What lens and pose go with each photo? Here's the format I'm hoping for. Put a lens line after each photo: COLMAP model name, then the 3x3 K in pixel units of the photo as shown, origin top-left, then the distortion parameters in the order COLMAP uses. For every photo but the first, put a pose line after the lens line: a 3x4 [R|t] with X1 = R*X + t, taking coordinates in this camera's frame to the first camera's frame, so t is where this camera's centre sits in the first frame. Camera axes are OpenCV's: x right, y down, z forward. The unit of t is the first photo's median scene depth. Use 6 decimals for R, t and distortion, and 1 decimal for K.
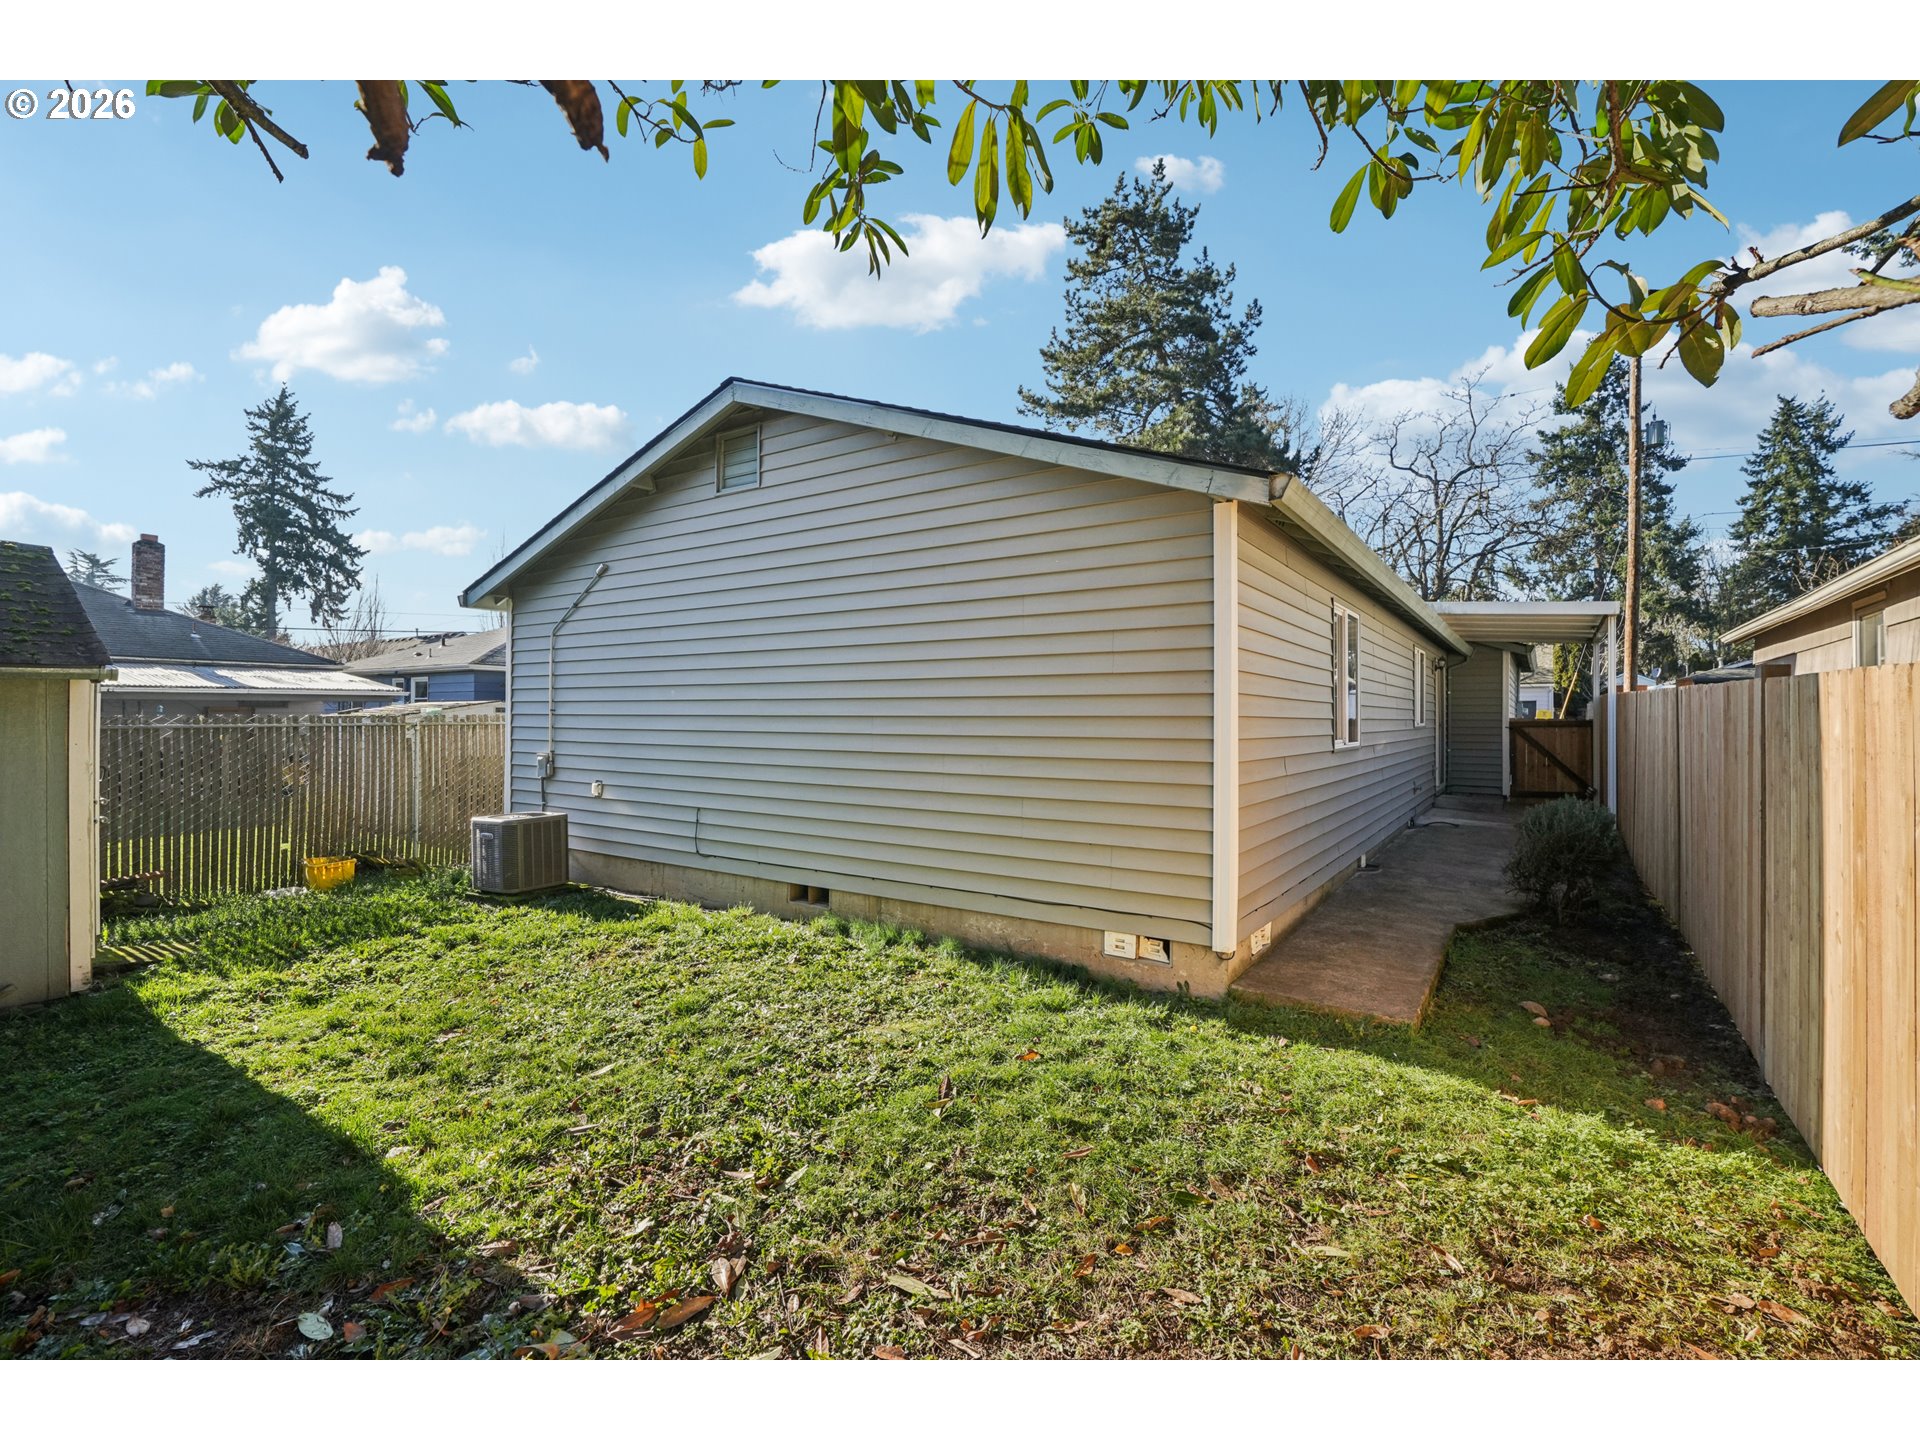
lens RADIAL K [[862.9, 0, 971.7], [0, 862.9, 711.6], [0, 0, 1]] dist [-0.014550, 0.006139]
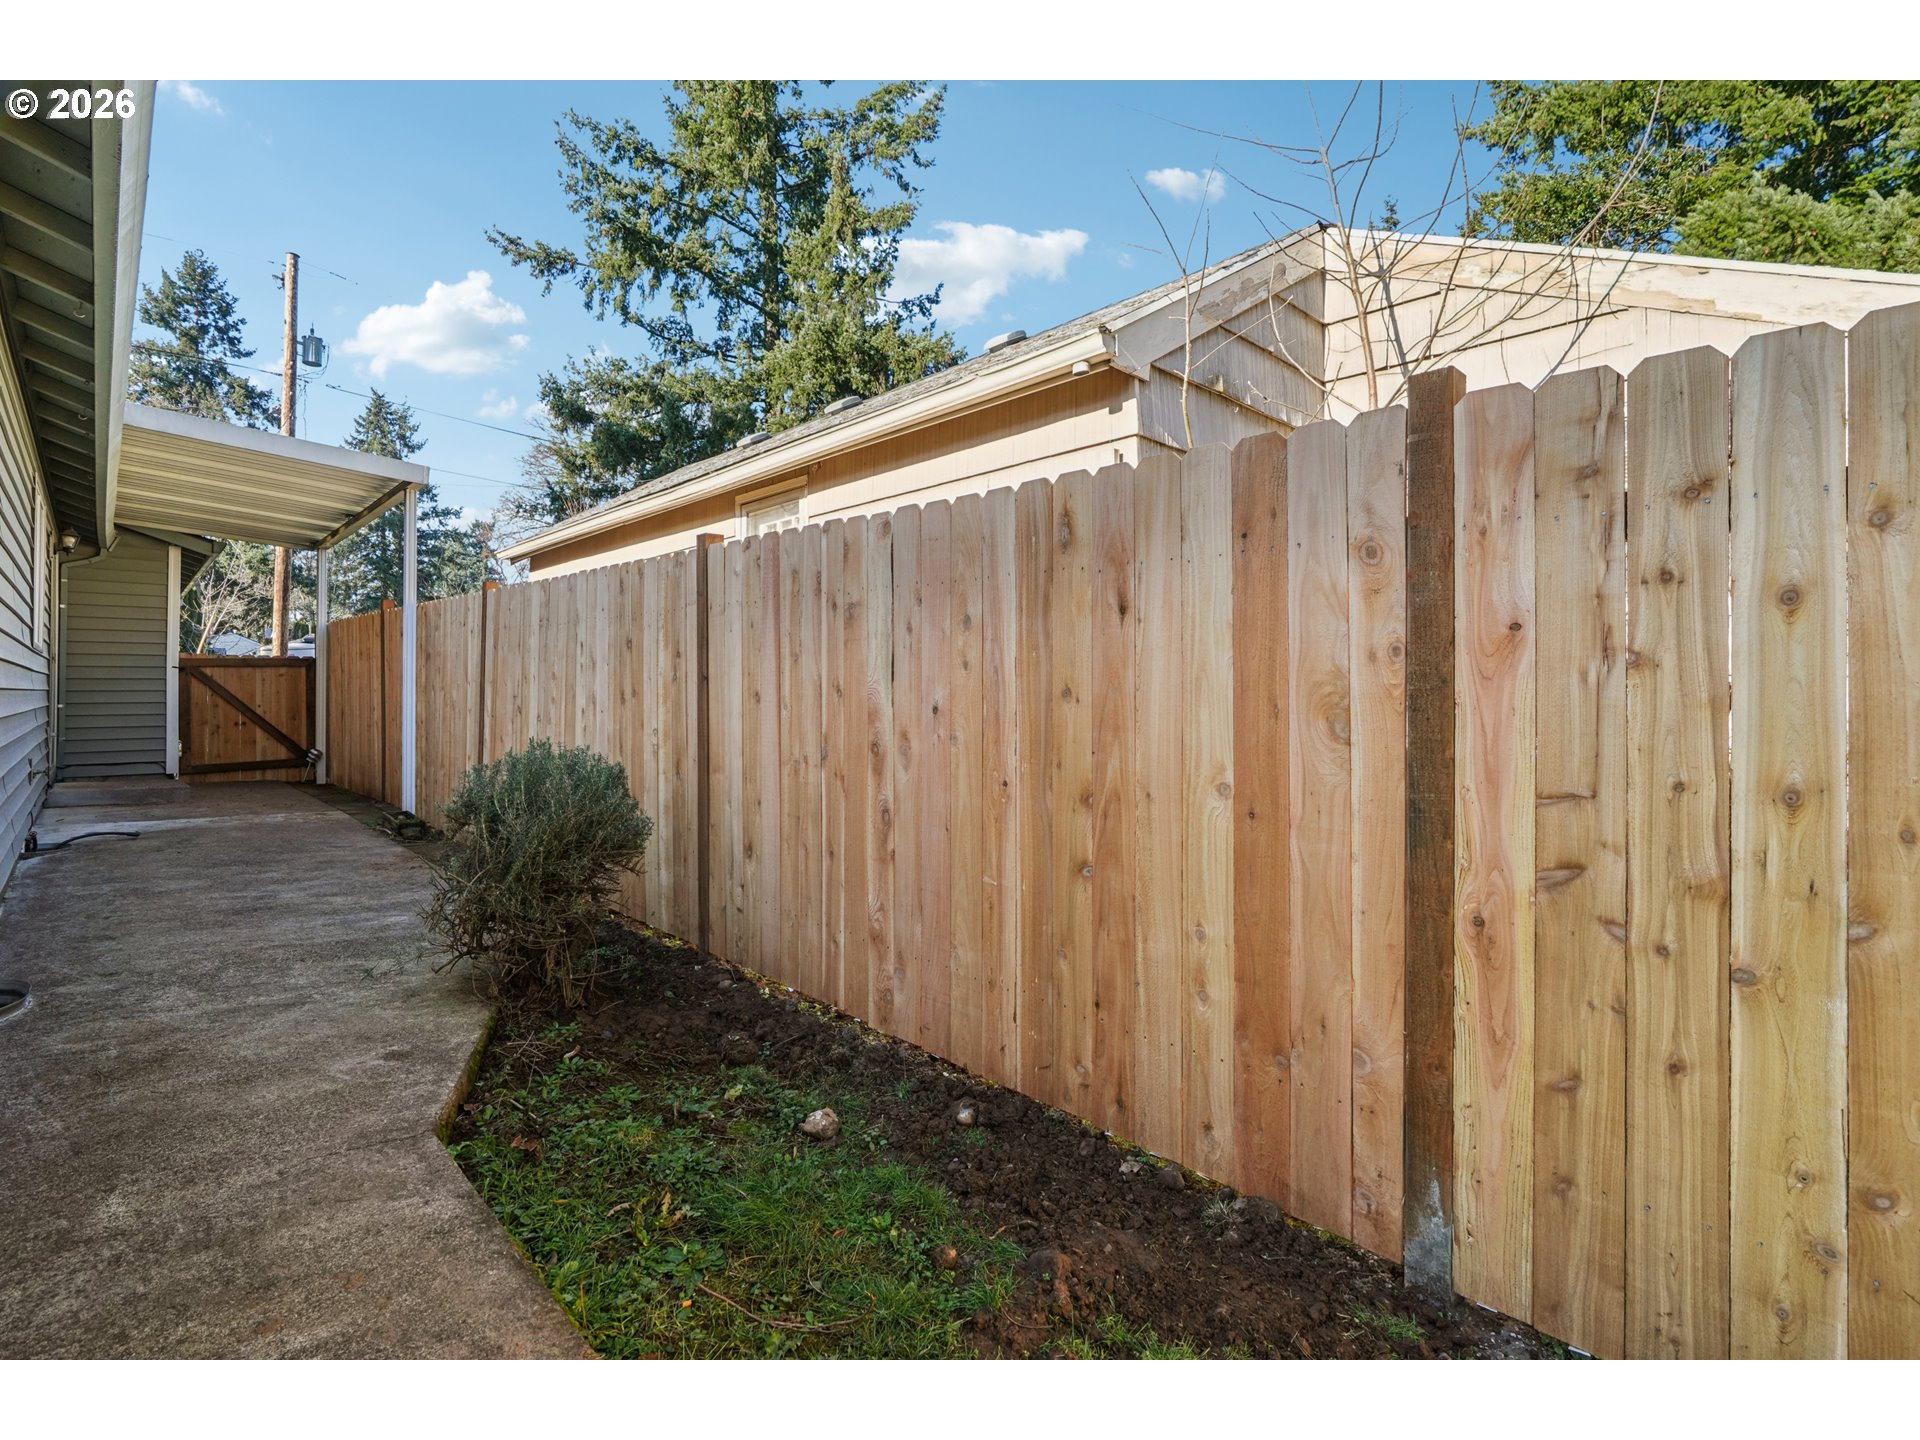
lens RADIAL K [[862.9, 0, 943.8], [0, 862.9, 675.4], [0, 0, 1]] dist [-0.014550, 0.006139]
pose [[0.201465, 0.011301, 0.979430, 0.293815], [-0.002319, 0.999936, -0.011060, 0.077003], [-0.979493, -0.000043, 0.201479, 0.791096]]
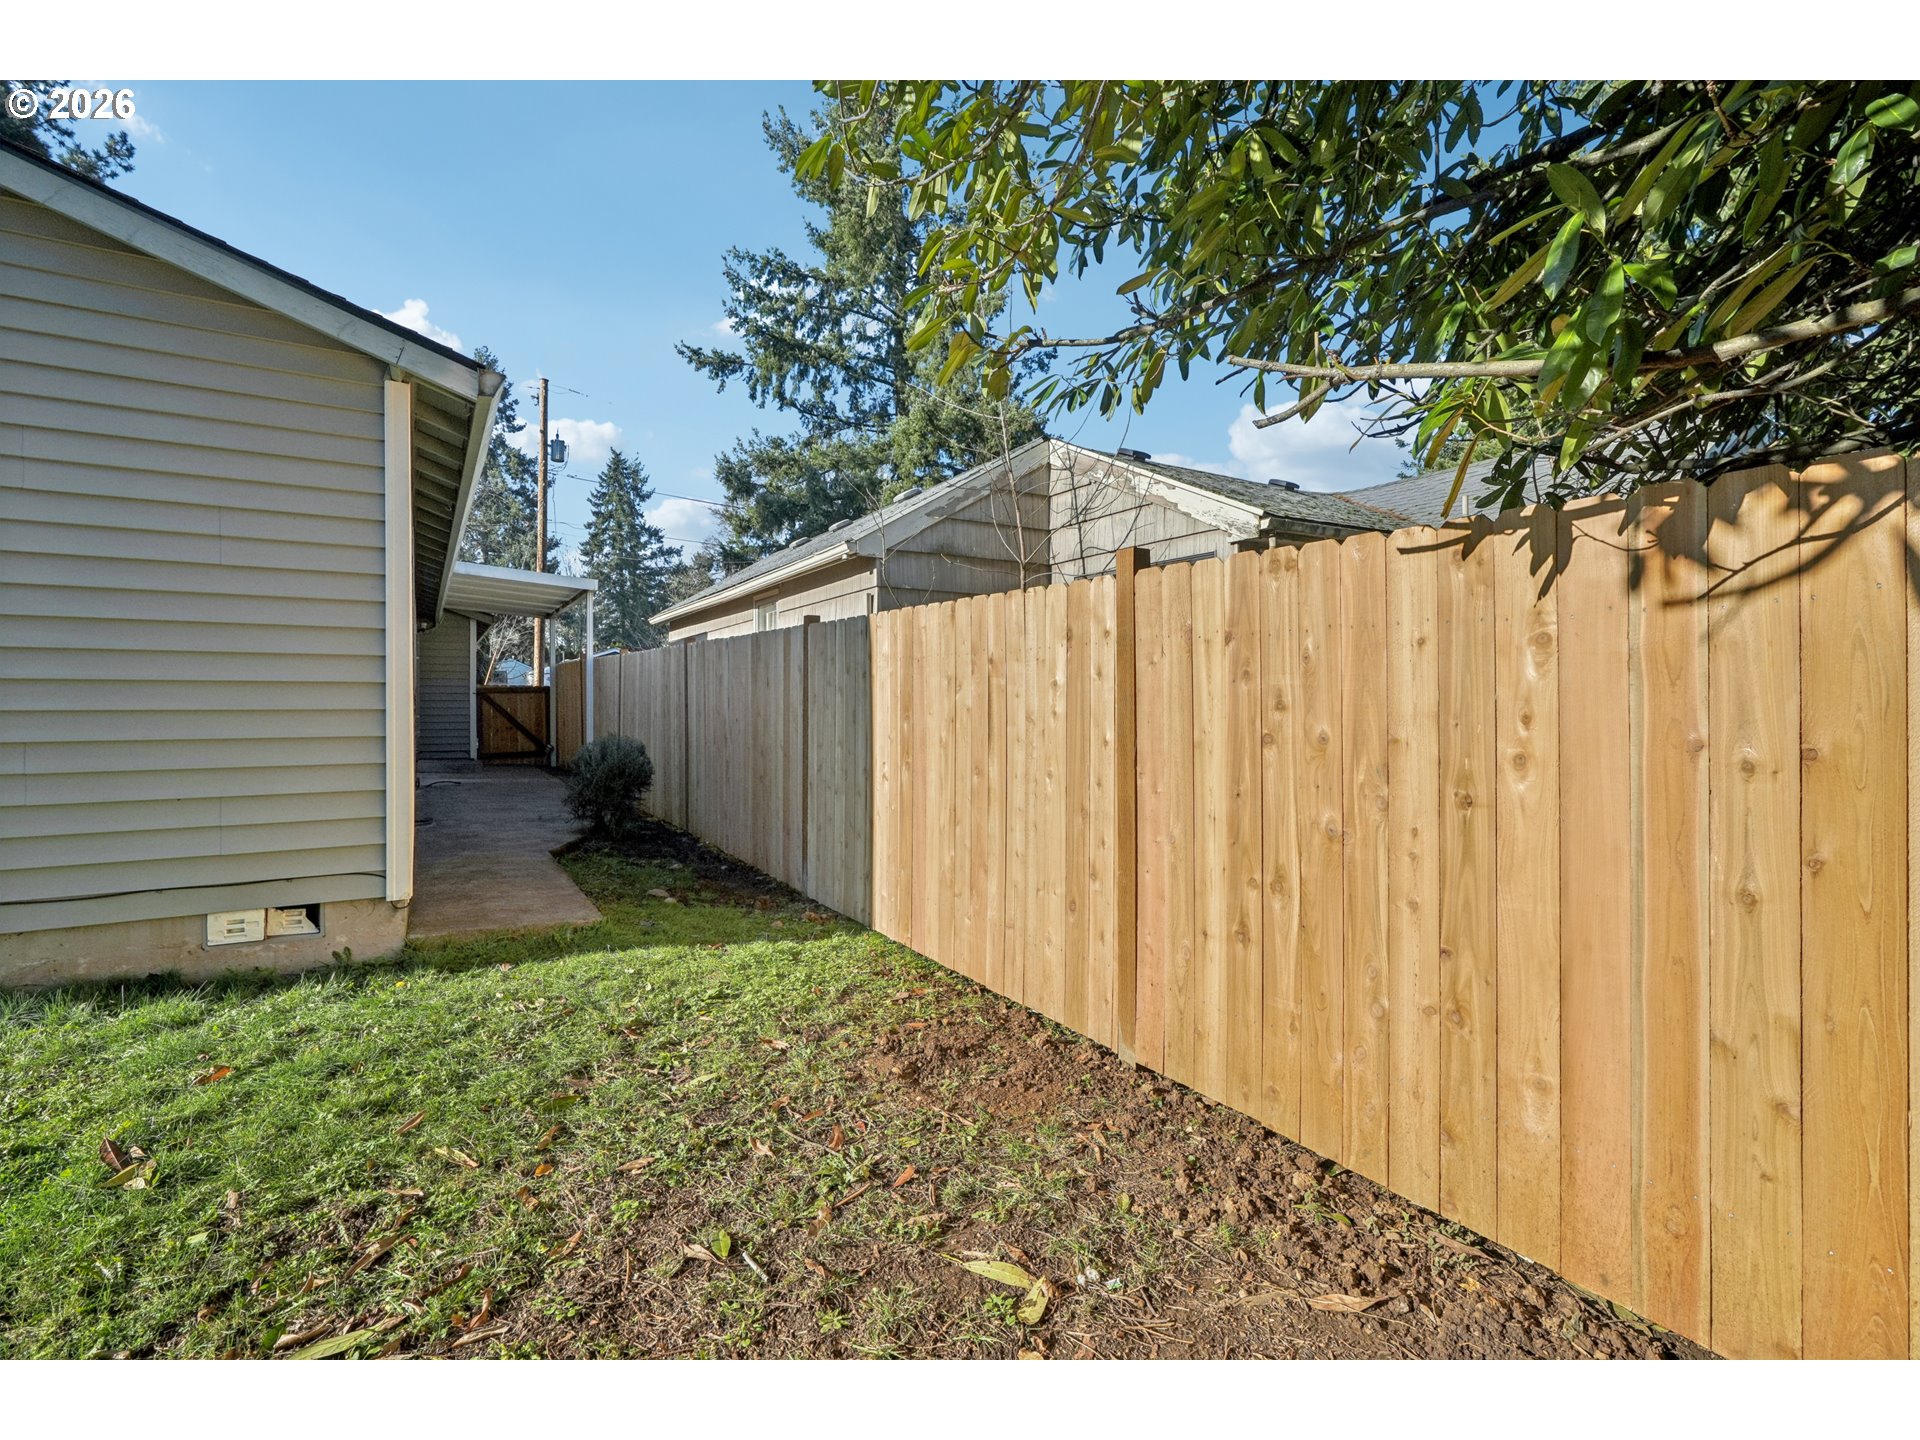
lens RADIAL K [[862.9, 0, 937.3], [0, 862.9, 713.8], [0, 0, 1]] dist [-0.014550, 0.006139]
pose [[0.424615, -0.011688, 0.905298, -0.213719], [-0.005432, 0.999866, 0.015457, 0.060398], [-0.905358, -0.011481, 0.424495, 0.114150]]
